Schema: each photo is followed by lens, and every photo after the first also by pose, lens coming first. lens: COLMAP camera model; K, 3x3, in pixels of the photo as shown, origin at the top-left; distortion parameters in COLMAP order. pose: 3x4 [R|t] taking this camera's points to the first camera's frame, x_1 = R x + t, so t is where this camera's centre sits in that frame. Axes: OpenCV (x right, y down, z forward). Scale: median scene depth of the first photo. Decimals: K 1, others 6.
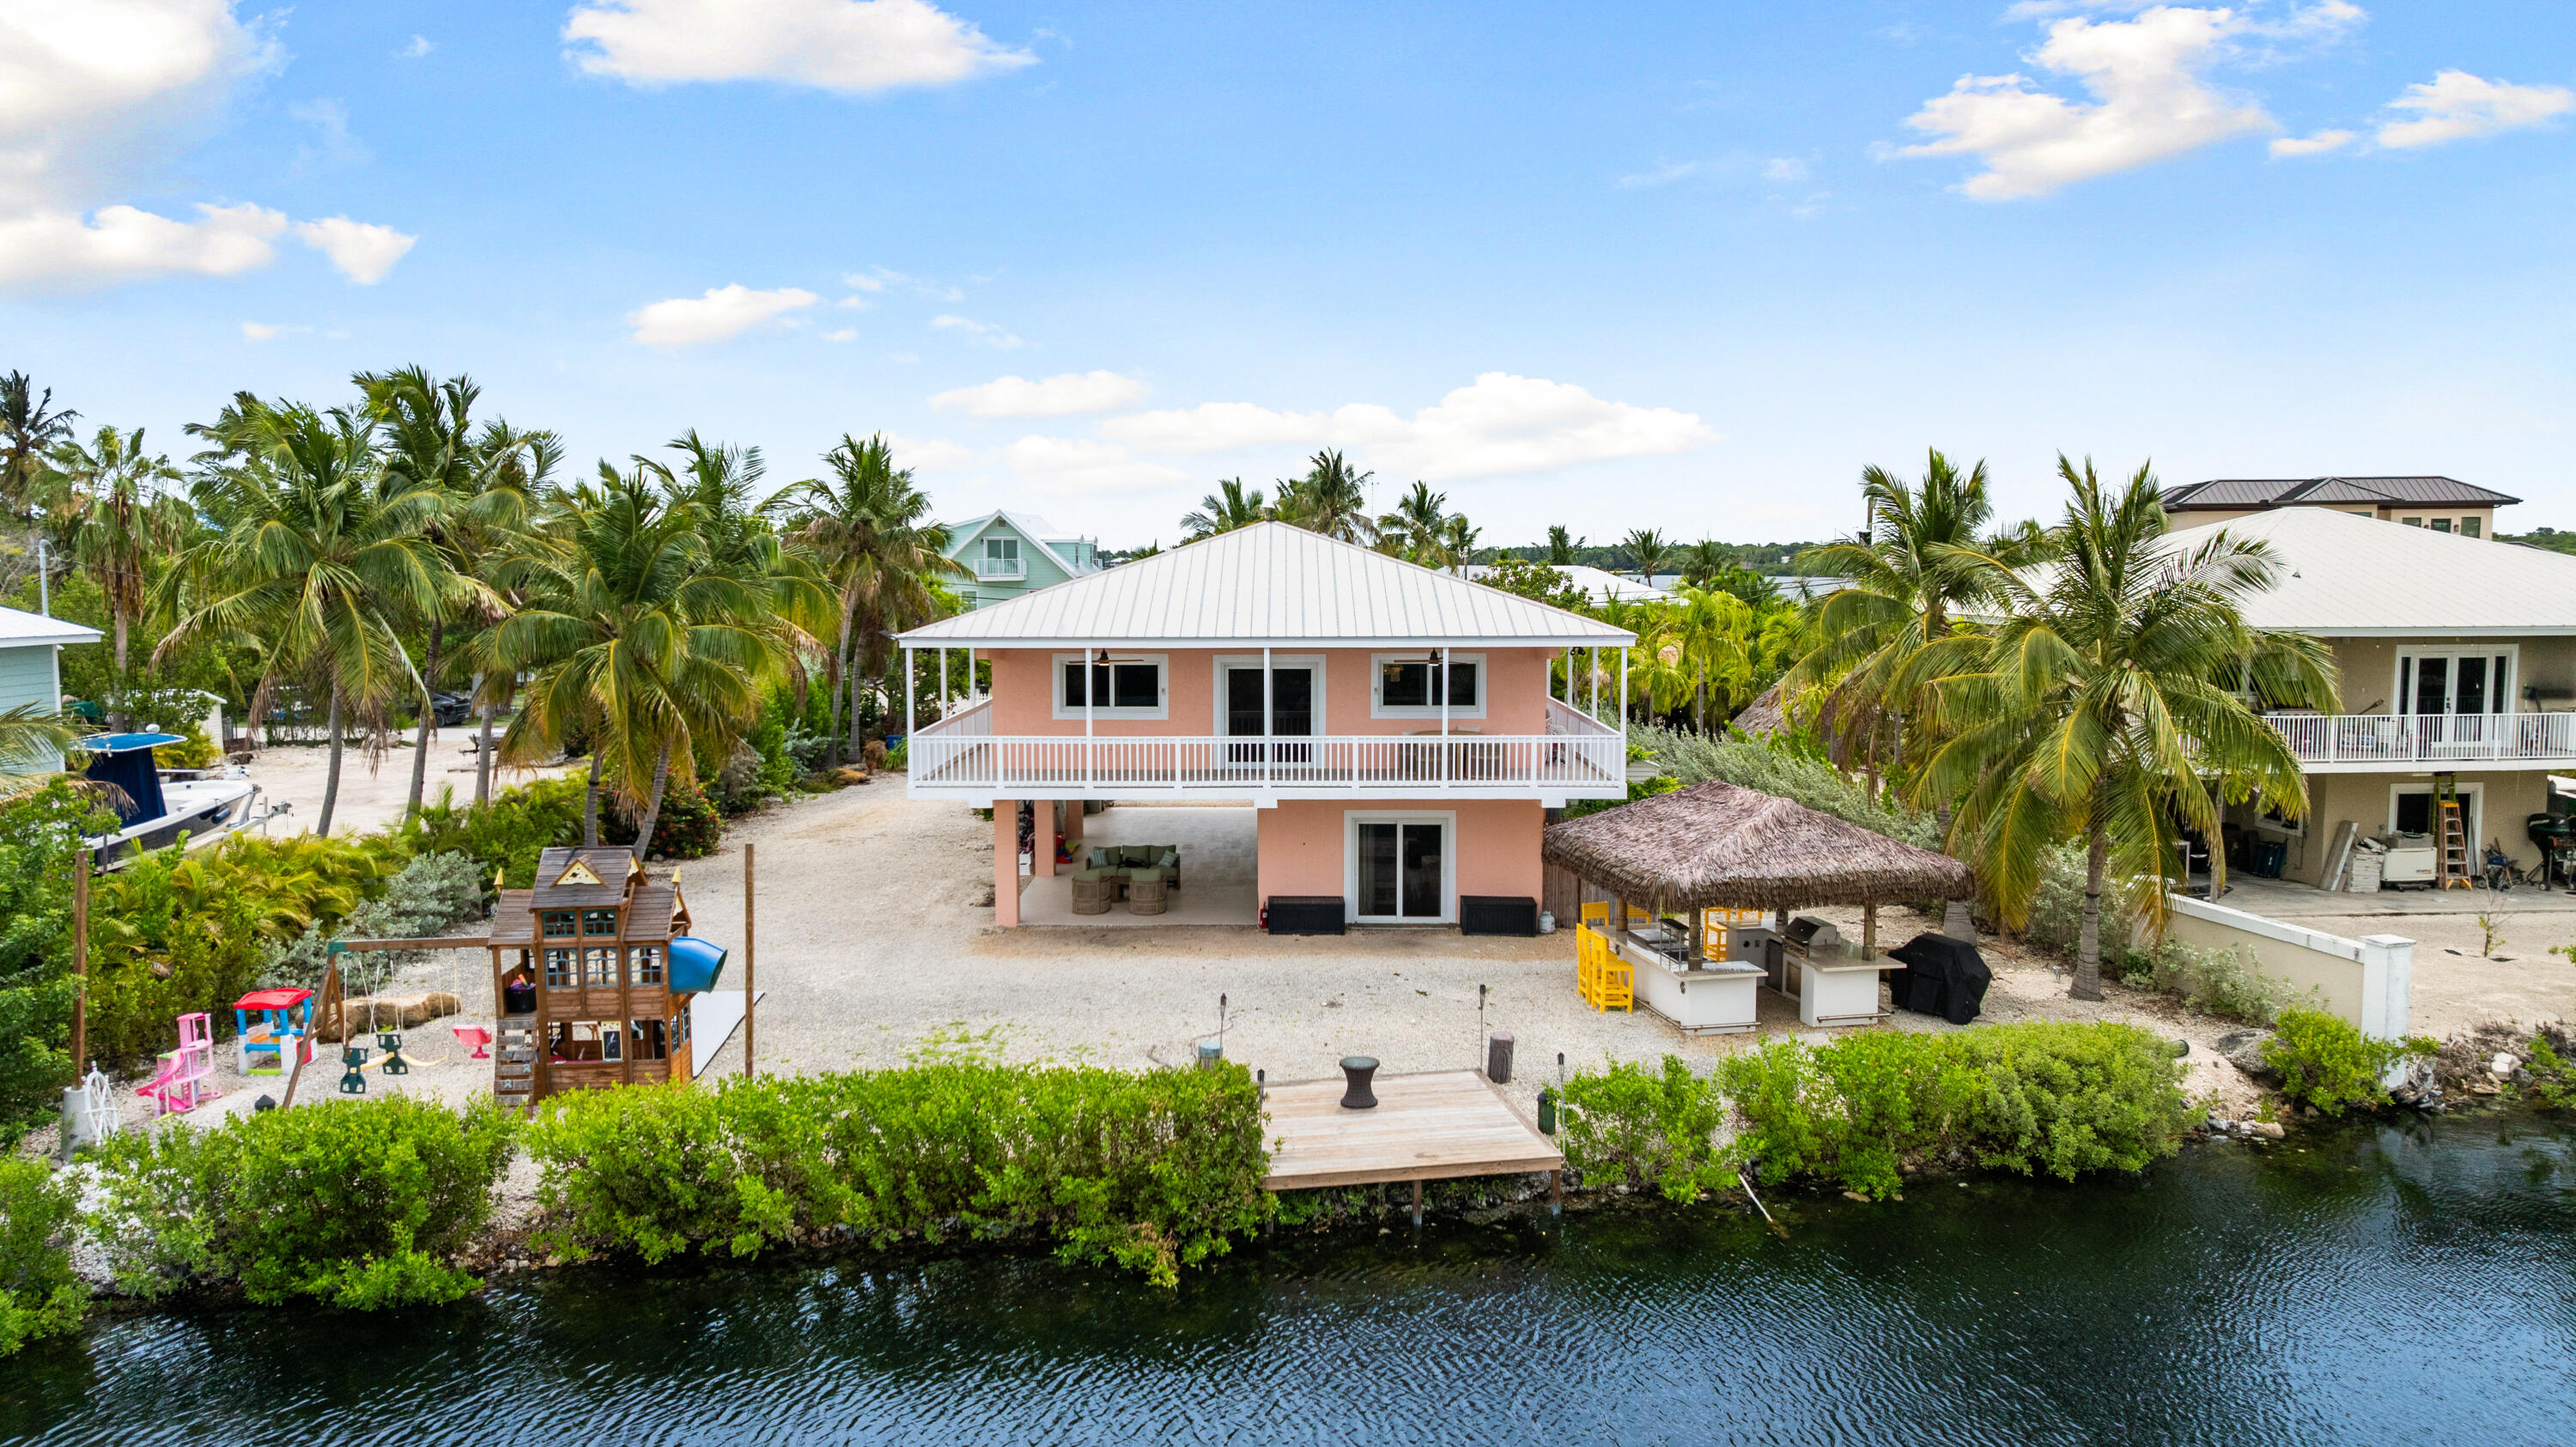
lens RADIAL K [[1800.4, 0, 1288.0], [0, 1800.4, 723.5], [0, 0, 1]] dist [-0.012924, -0.001205]
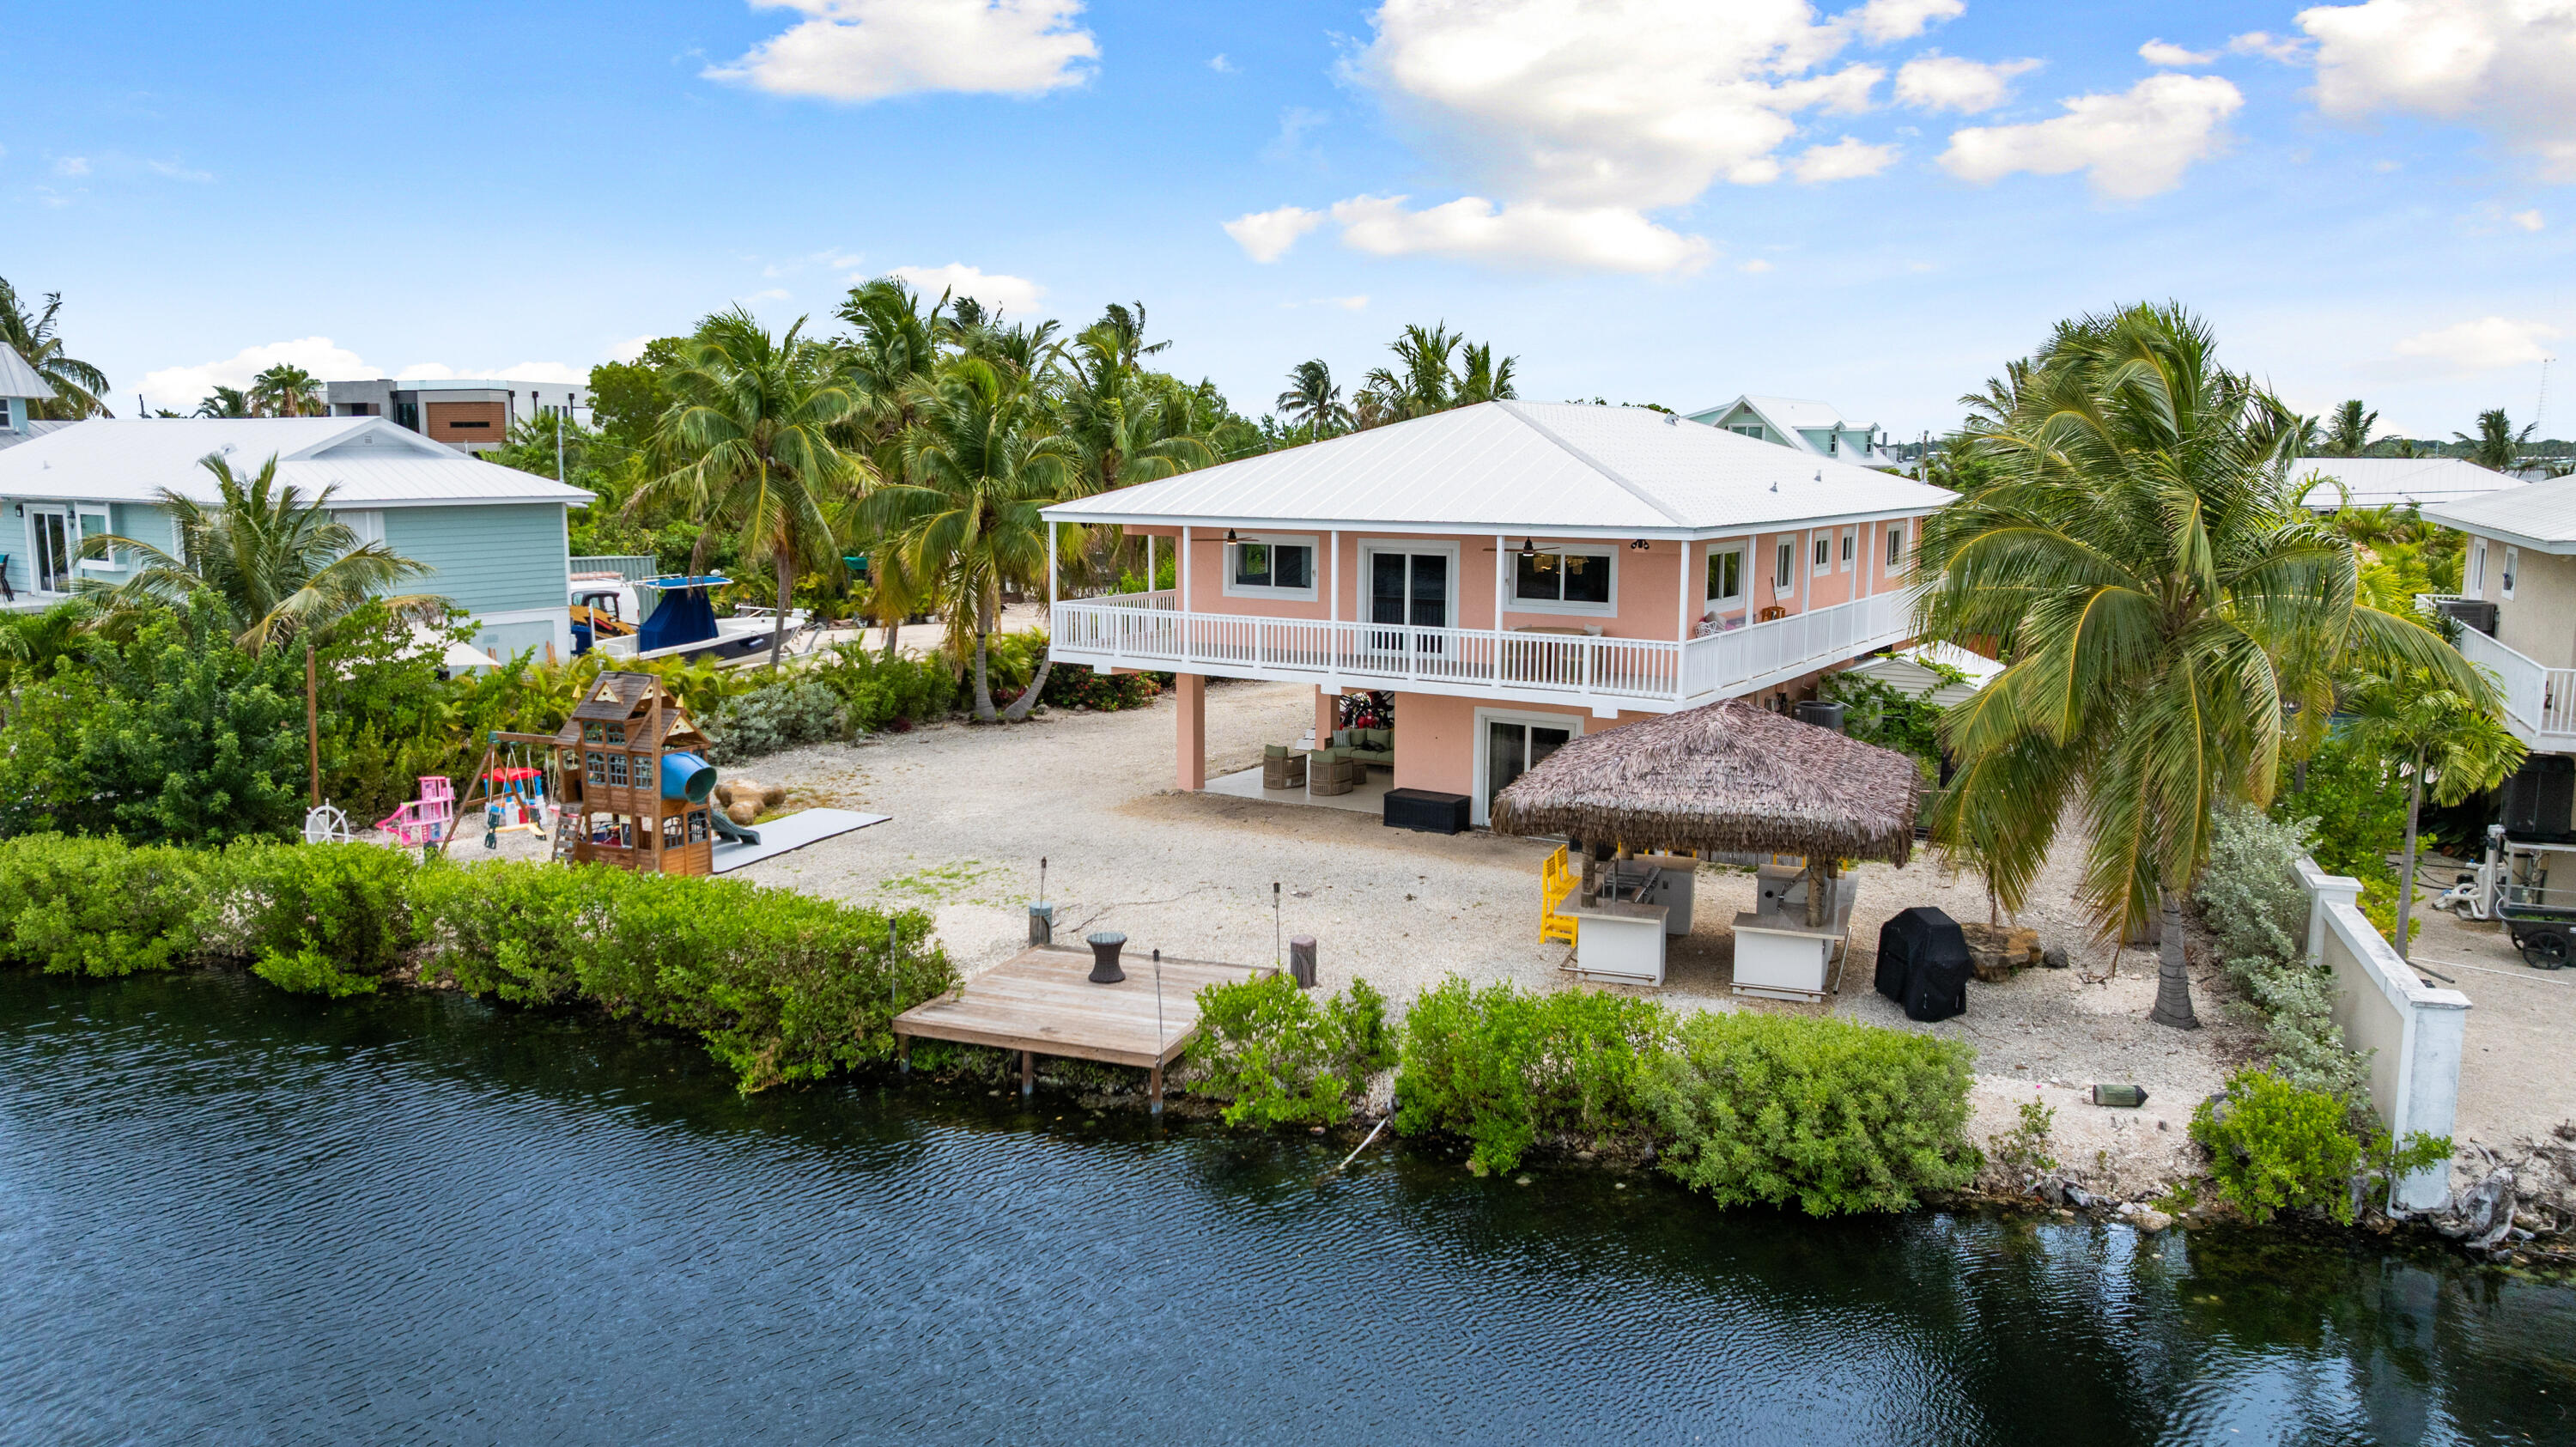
lens RADIAL K [[1800.4, 0, 1288.0], [0, 1800.4, 723.5], [0, 0, 1]] dist [-0.012924, -0.001205]
pose [[0.843306, 0.084324, -0.530778, 0.455802], [-0.053493, 0.995880, 0.073225, -0.007212], [0.534766, -0.033358, 0.844342, 0.146727]]
